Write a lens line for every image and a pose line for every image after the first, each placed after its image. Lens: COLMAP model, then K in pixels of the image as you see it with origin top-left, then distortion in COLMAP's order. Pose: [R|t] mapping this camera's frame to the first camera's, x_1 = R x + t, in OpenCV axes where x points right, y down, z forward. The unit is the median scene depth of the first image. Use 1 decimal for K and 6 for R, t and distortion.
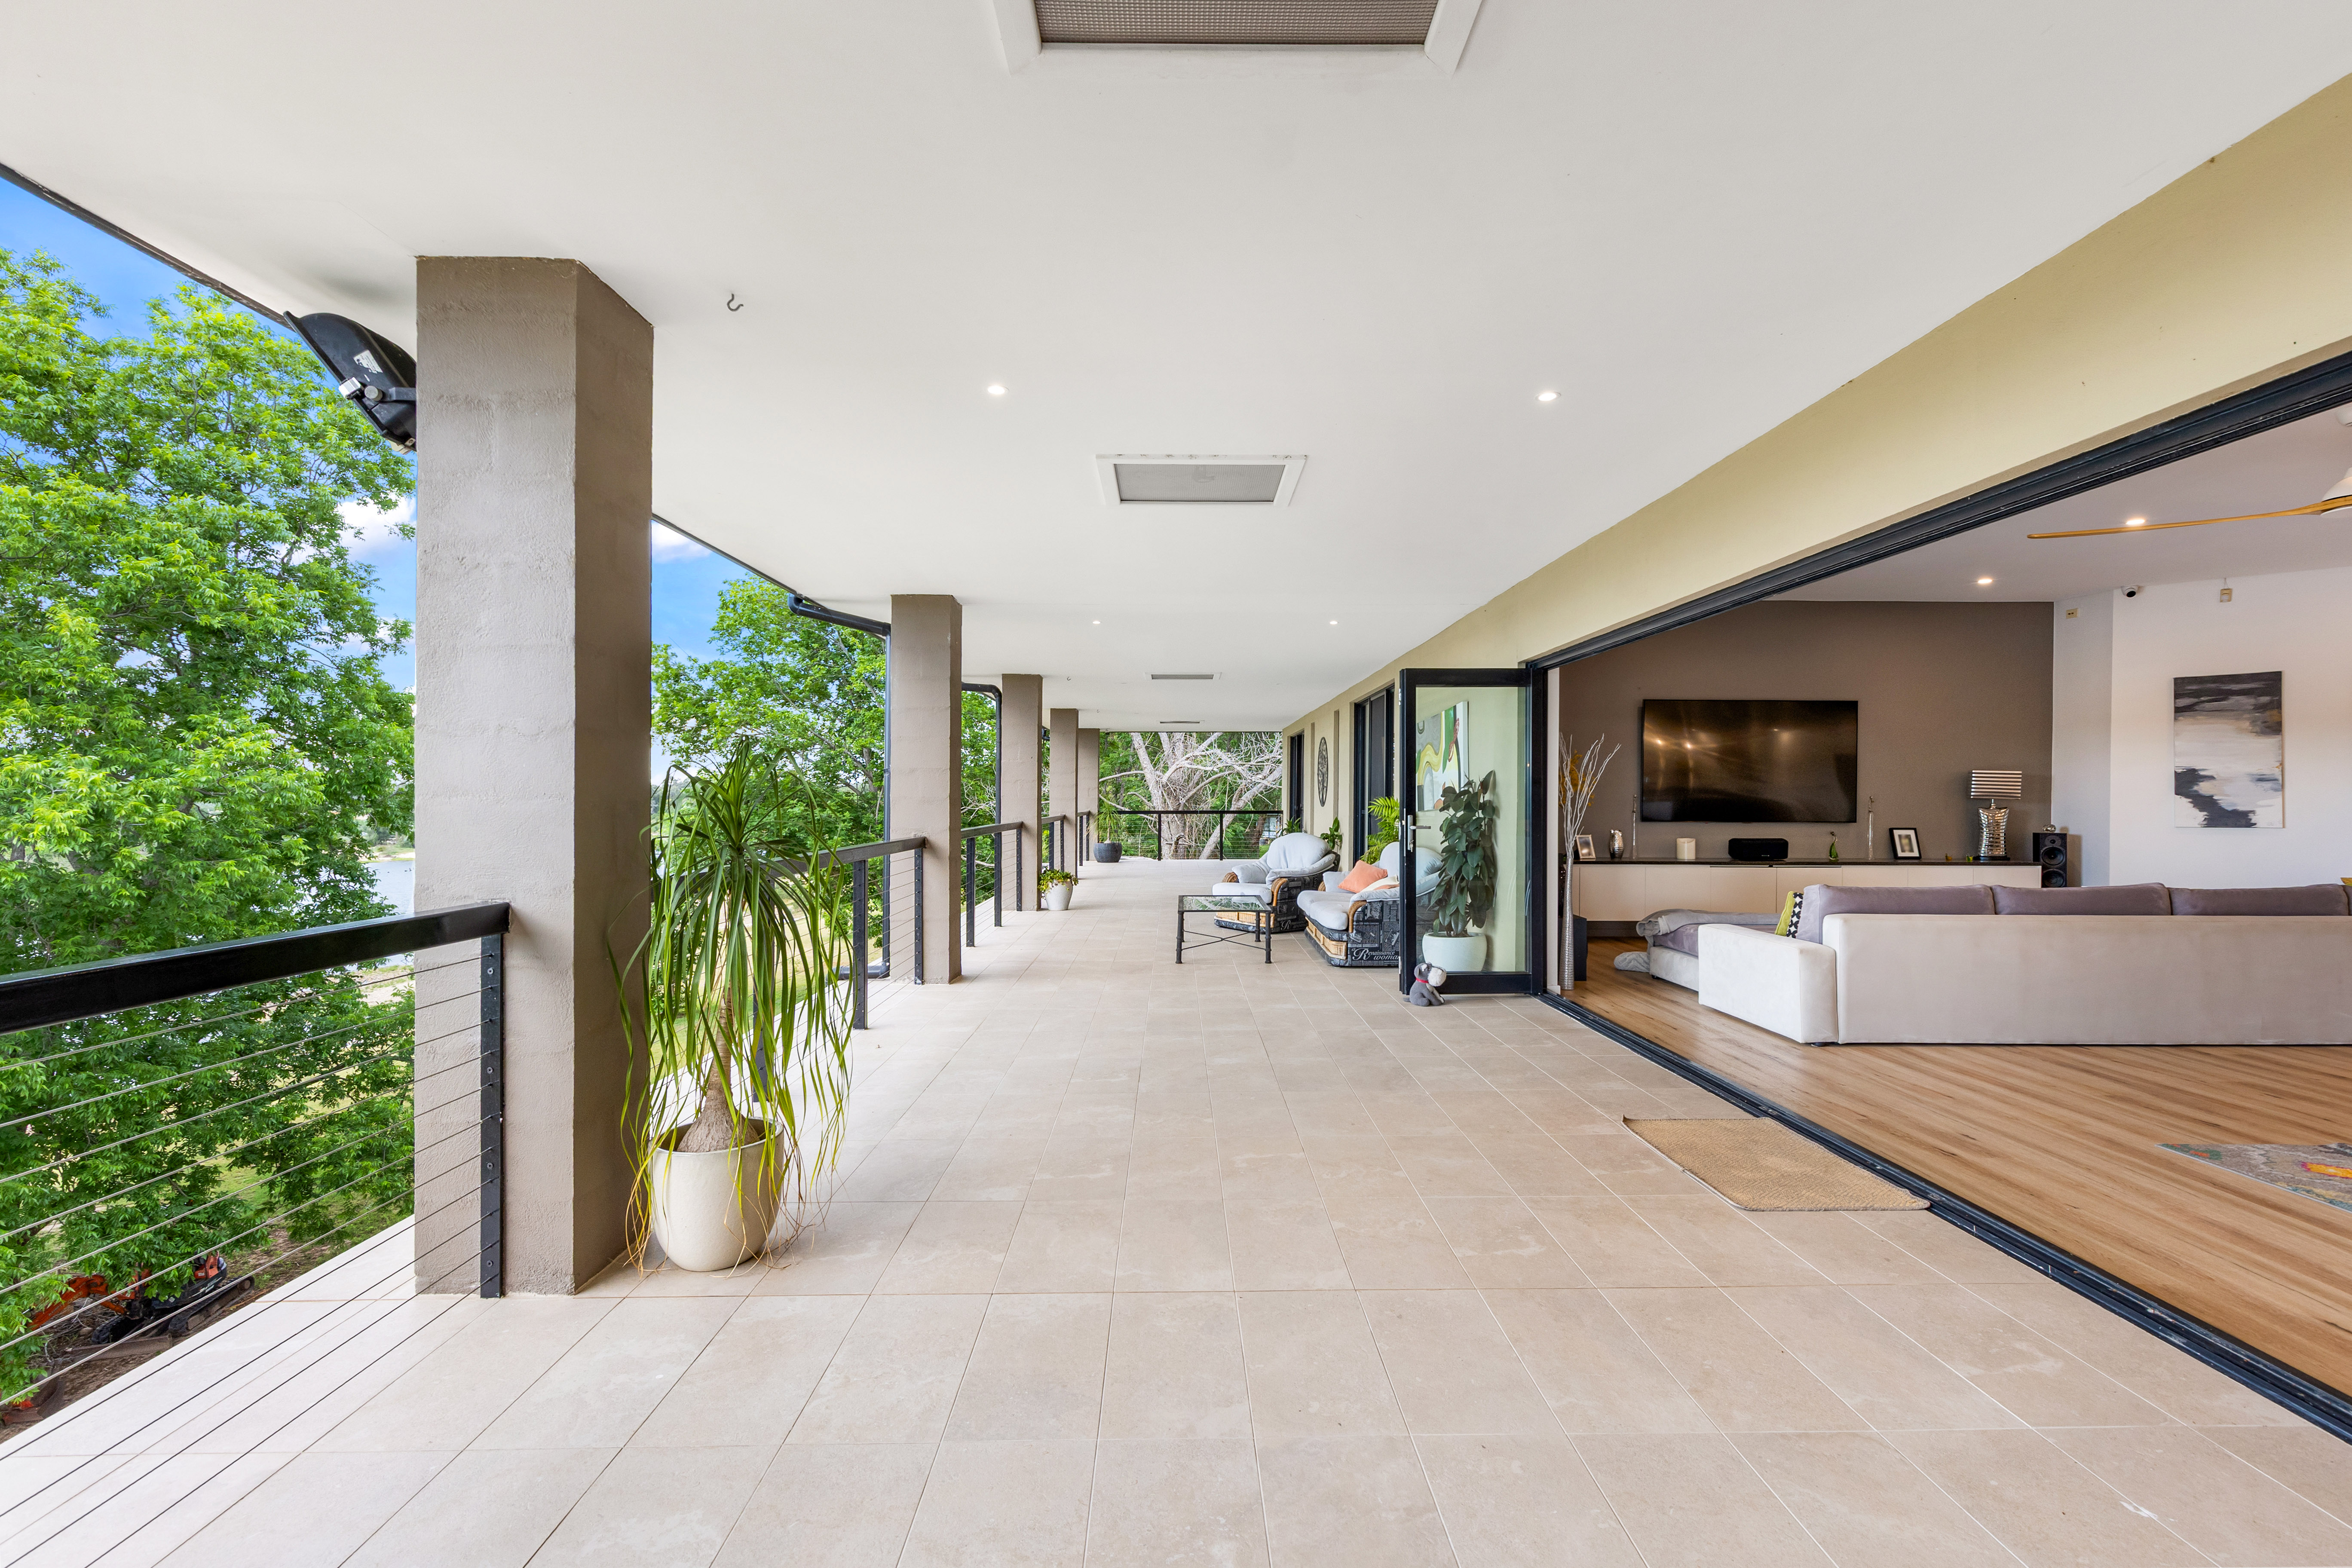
lens RADIAL K [[1084.6, 0, 1164.8], [0, 1084.6, 802.2], [0, 0, 1]] dist [0.003579, 0.000670]
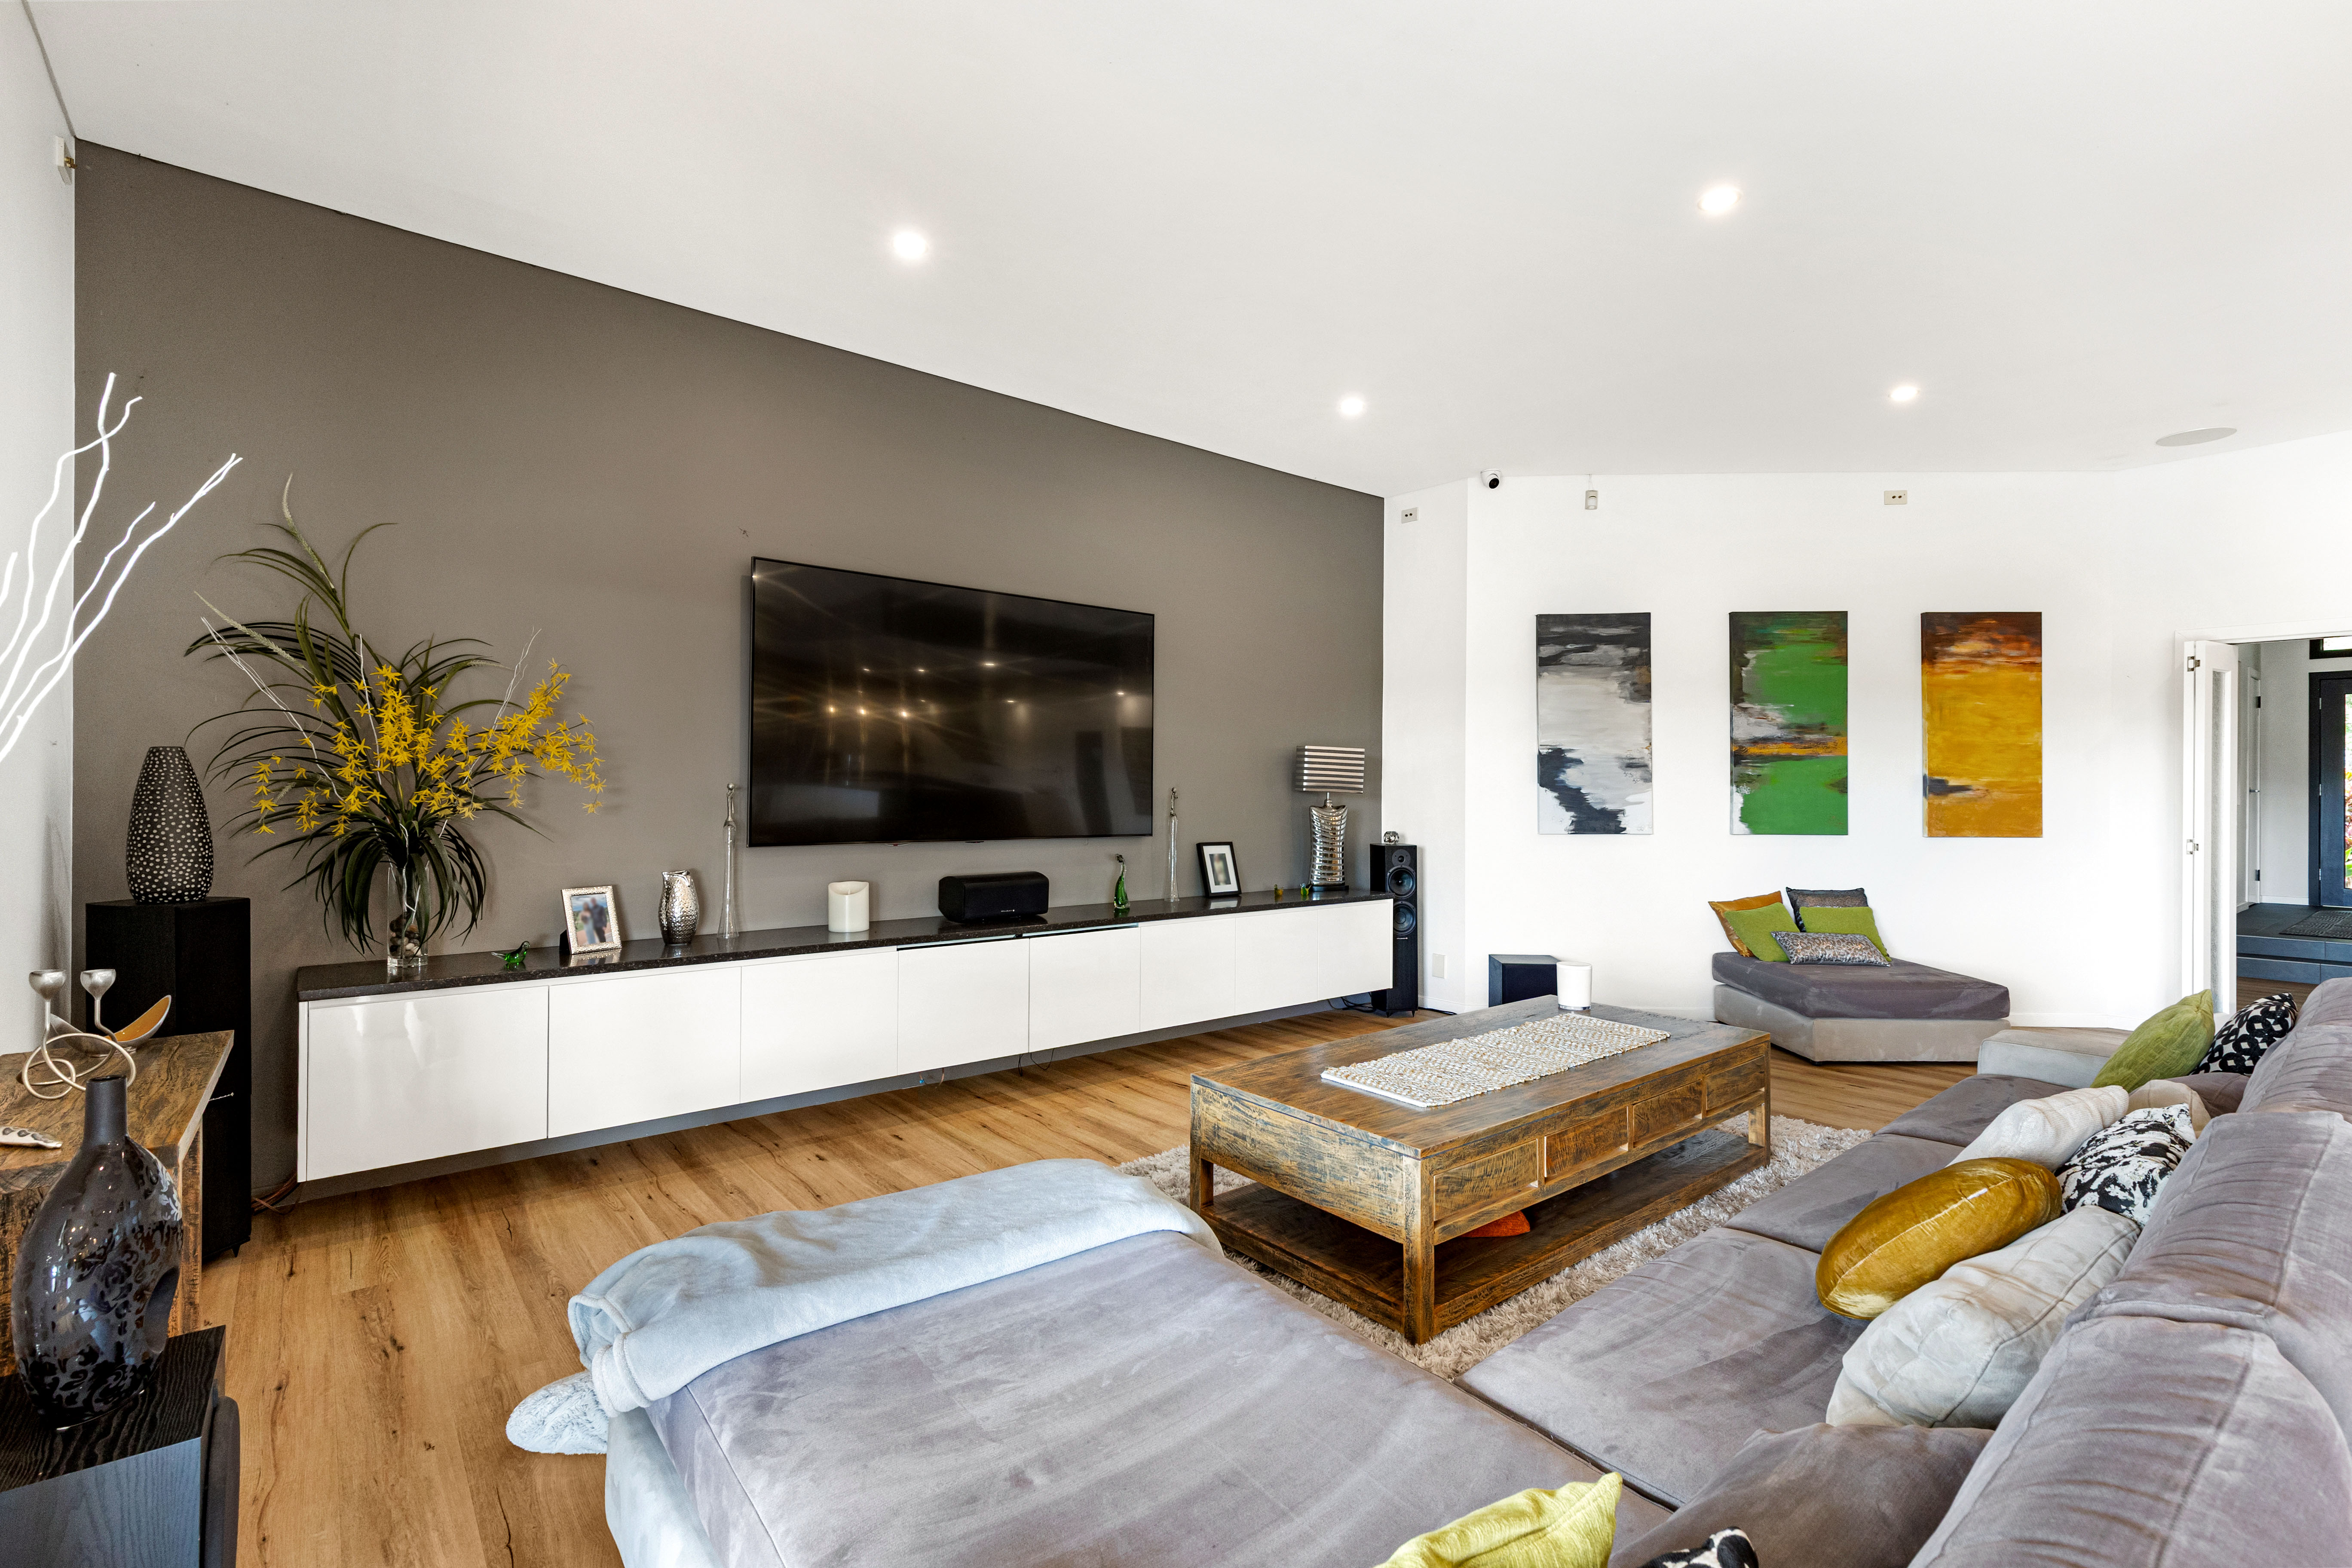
lens RADIAL K [[1057.7, 0, 1178.1], [0, 1057.7, 774.4], [0, 0, 1]] dist [0.000664, -0.000019]
pose [[0.777863, 0.008224, 0.628380, 0.315936], [-0.000095, 0.999916, -0.012969, -0.005492], [-0.628434, 0.010029, 0.777798, 0.586514]]
